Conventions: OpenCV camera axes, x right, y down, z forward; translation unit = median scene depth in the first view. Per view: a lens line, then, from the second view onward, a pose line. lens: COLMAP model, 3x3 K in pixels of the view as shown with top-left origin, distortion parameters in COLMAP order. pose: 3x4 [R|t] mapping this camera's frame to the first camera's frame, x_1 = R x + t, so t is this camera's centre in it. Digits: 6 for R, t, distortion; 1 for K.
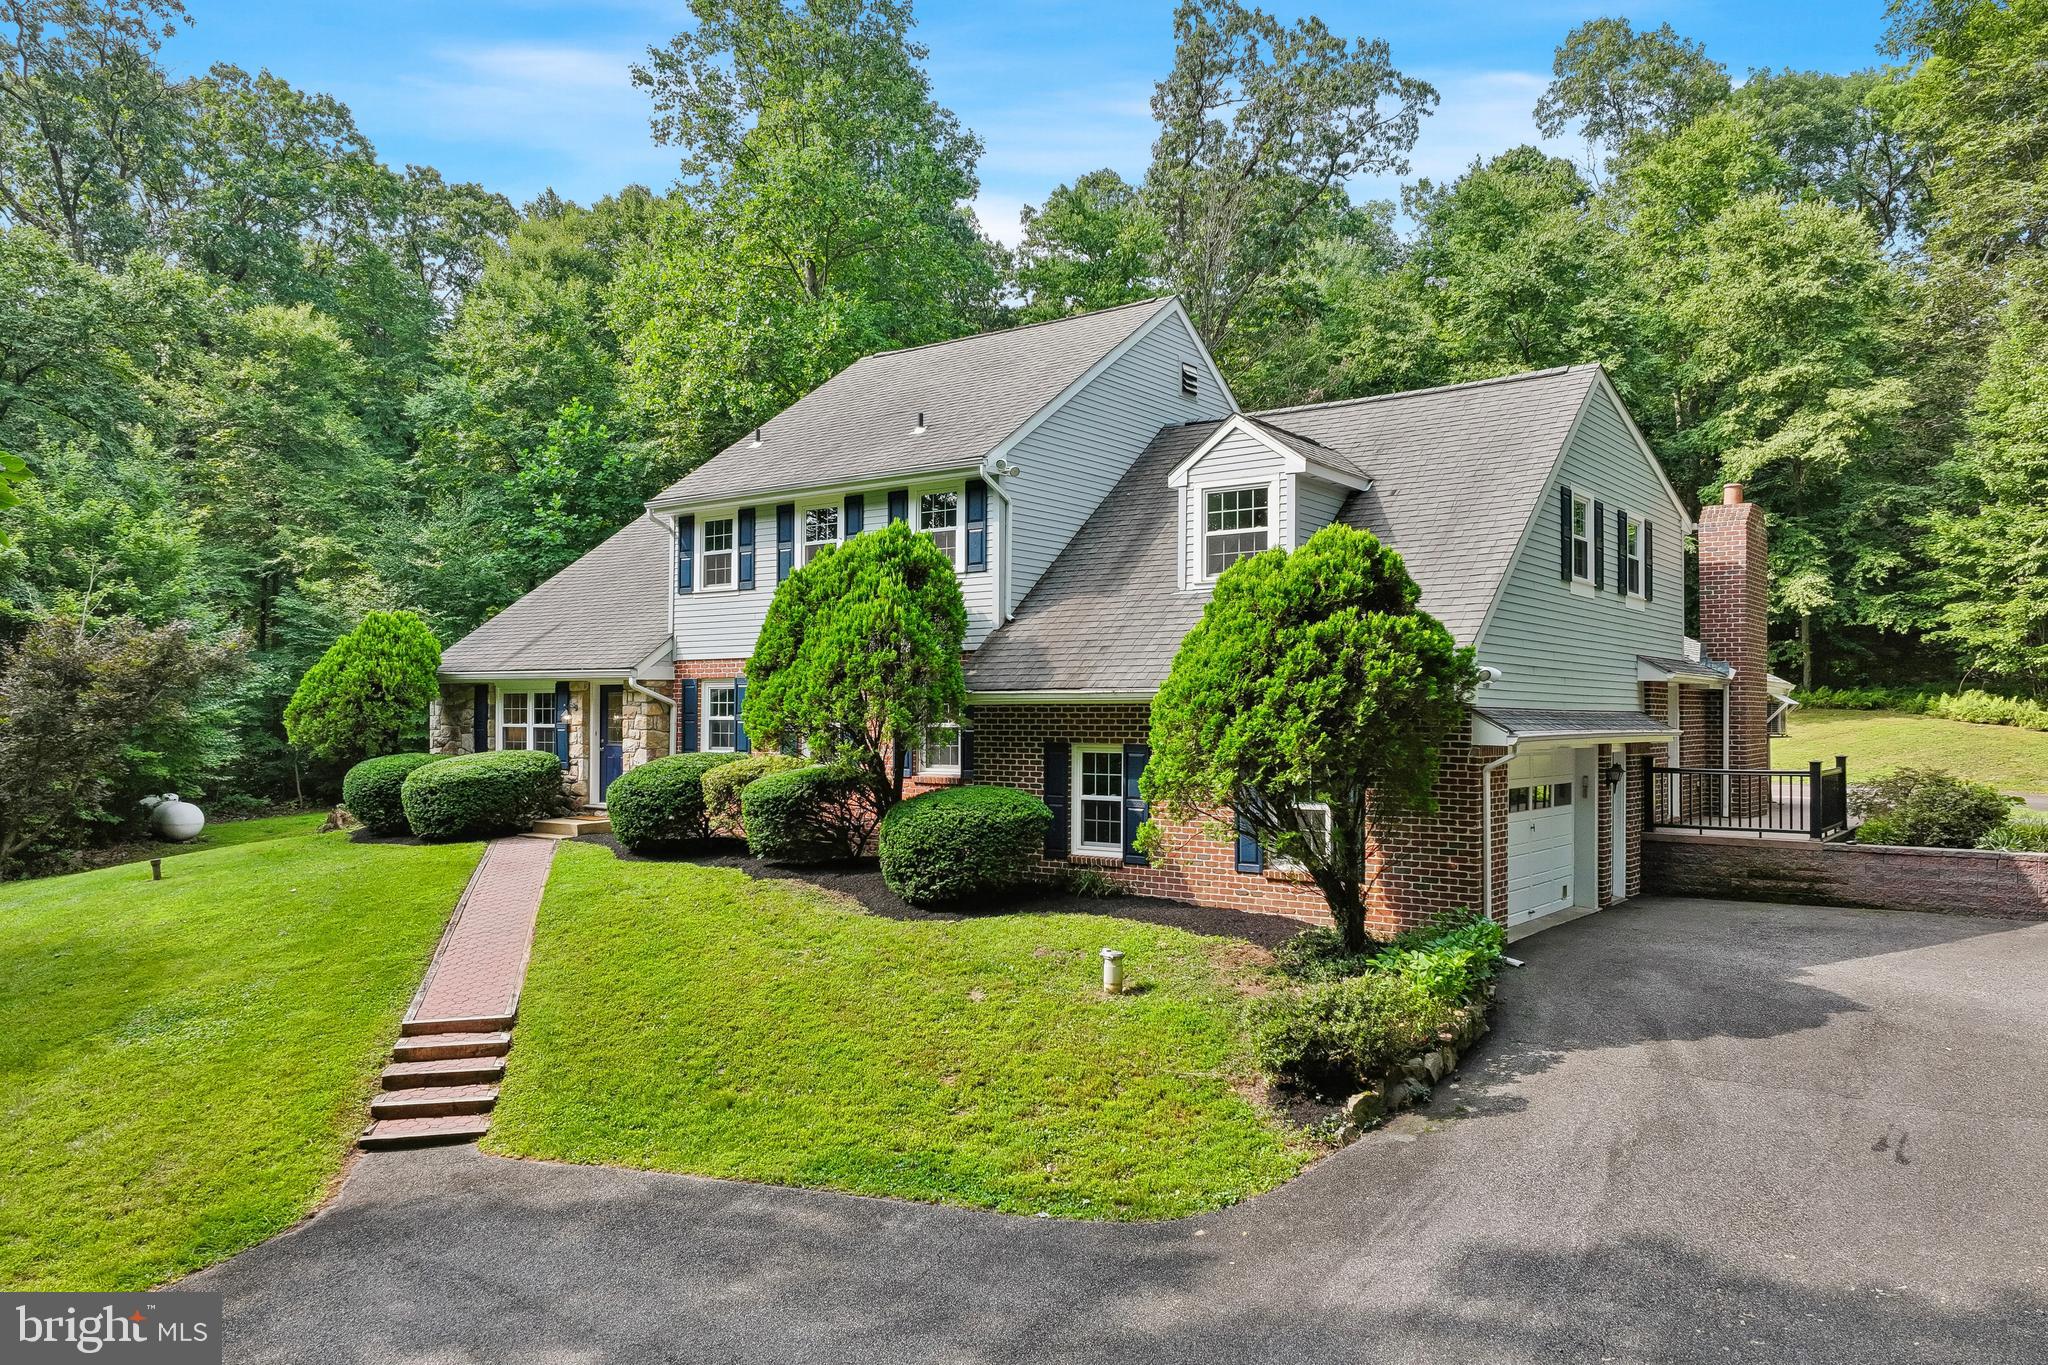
lens RADIAL K [[1386.7, 0, 1022.0], [0, 1386.7, 679.7], [0, 0, 1]] dist [0.002714, 0.001706]
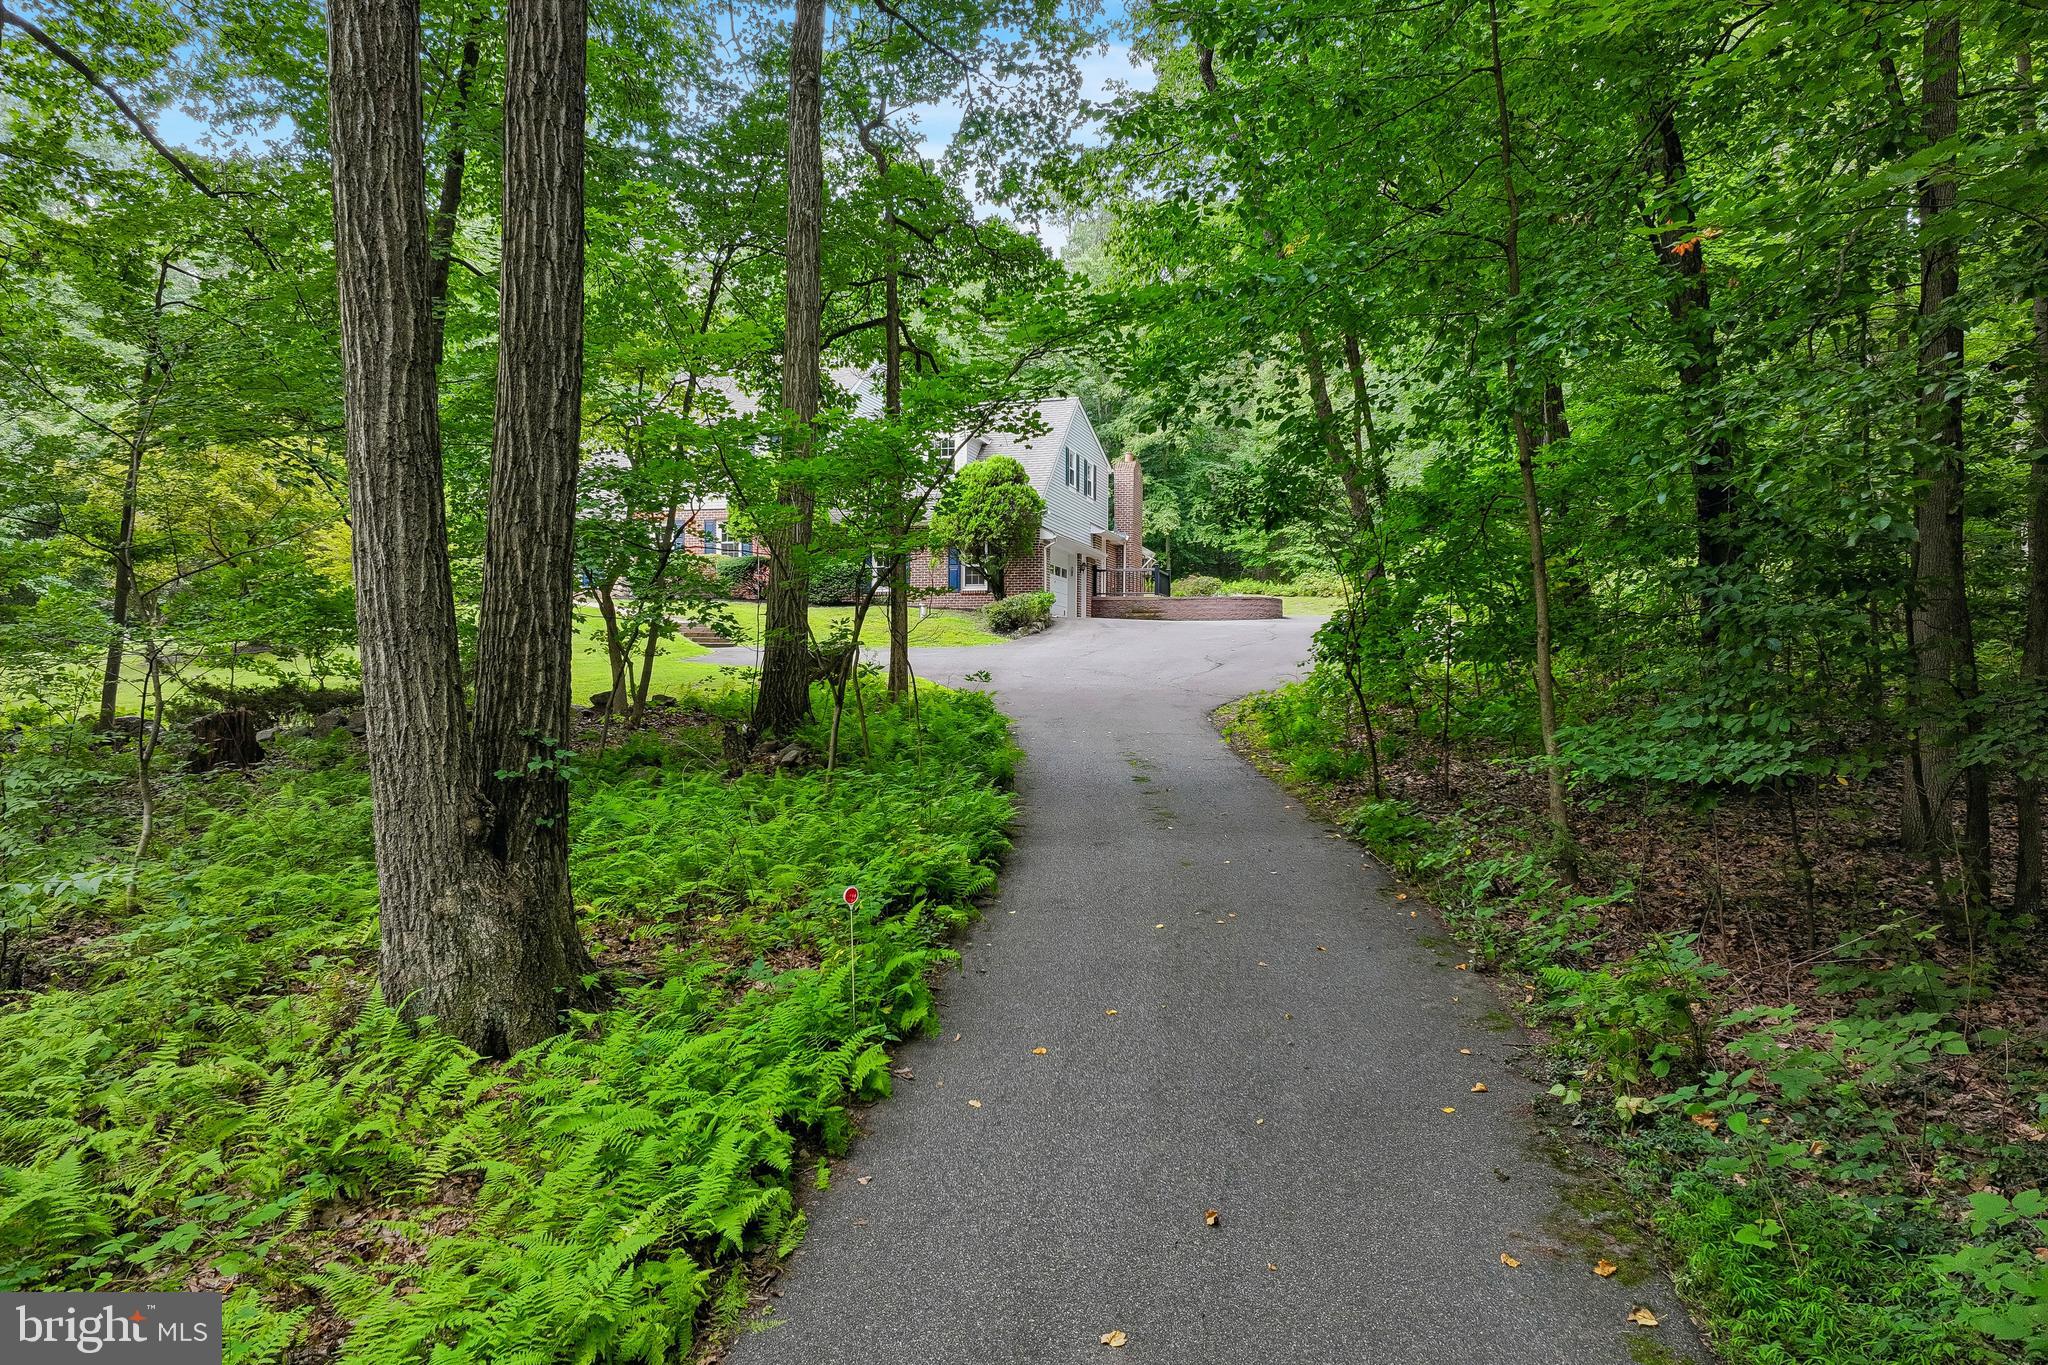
lens RADIAL K [[1386.7, 0, 1023.5], [0, 1386.7, 680.5], [0, 0, 1]] dist [0.002714, 0.001706]
pose [[0.923731, -0.003194, 0.383028, -0.557470], [-0.007062, 0.999653, 0.025368, 0.190160], [-0.382976, -0.026138, 0.923388, -1.122855]]
